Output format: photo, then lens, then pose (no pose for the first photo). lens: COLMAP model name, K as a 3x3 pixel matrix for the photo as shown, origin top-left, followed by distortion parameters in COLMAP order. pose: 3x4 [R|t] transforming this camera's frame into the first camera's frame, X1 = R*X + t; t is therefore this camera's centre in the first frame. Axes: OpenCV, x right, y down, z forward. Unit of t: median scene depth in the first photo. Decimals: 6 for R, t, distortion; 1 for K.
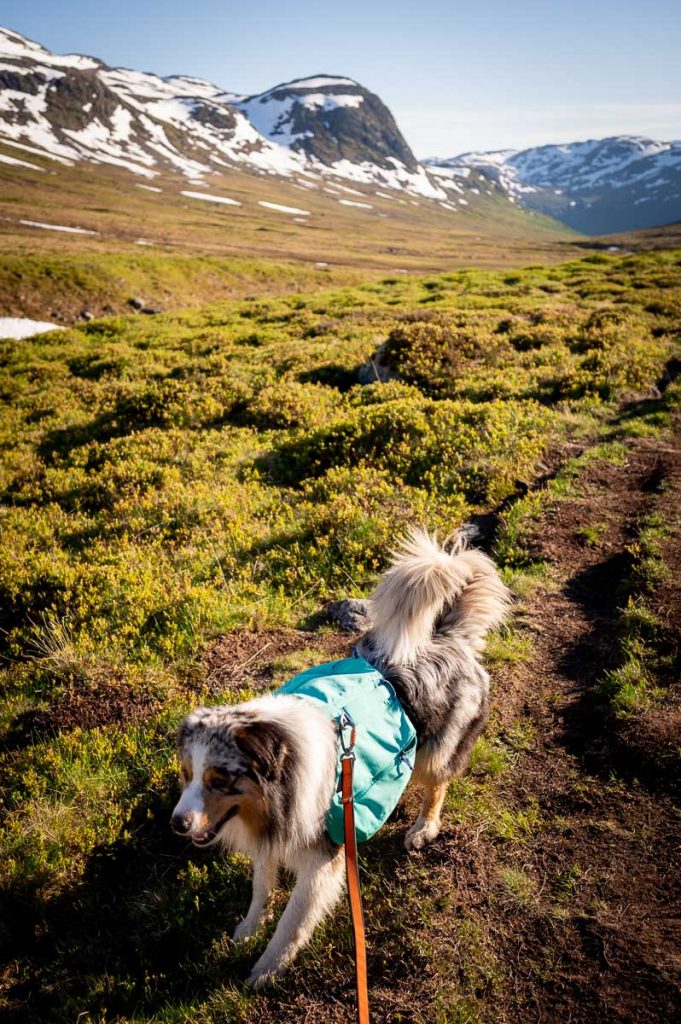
lens RADIAL K [[991.3, 0, 340.5], [0, 991.3, 512.0], [0, 0, 1]] dist [0.002018, 0.003019]
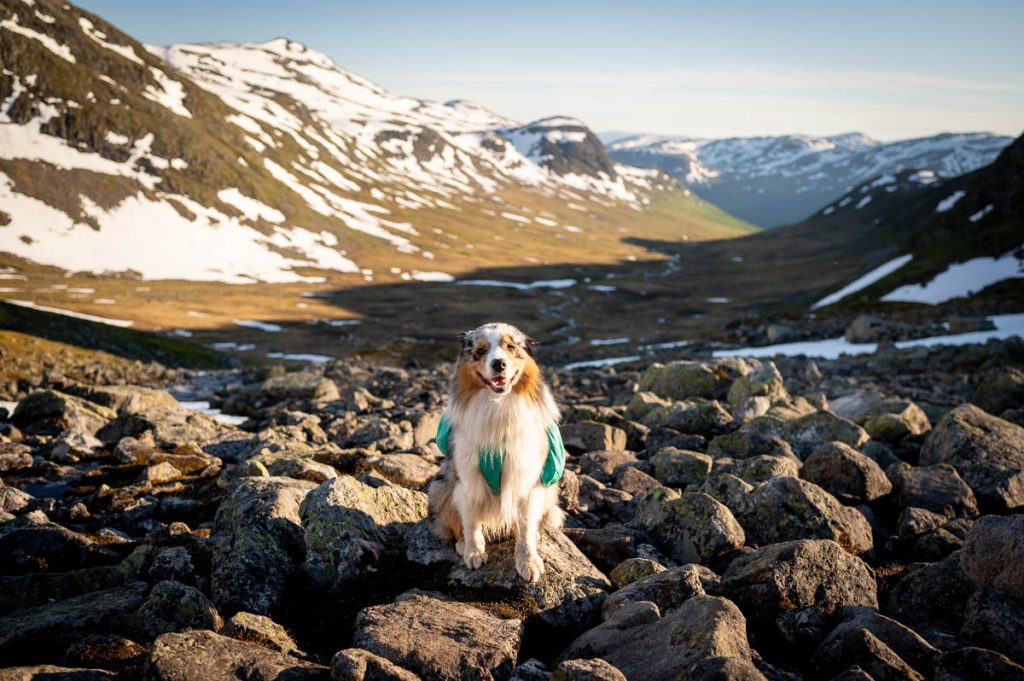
lens RADIAL K [[991.3, 0, 512.0], [0, 991.3, 340.5], [0, 0, 1]] dist [0.002018, 0.003019]
pose [[0.997377, 0.065360, -0.031102, -0.023970], [-0.068490, 0.991188, -0.113380, 0.098919], [0.023417, 0.115213, 0.993065, -0.555349]]
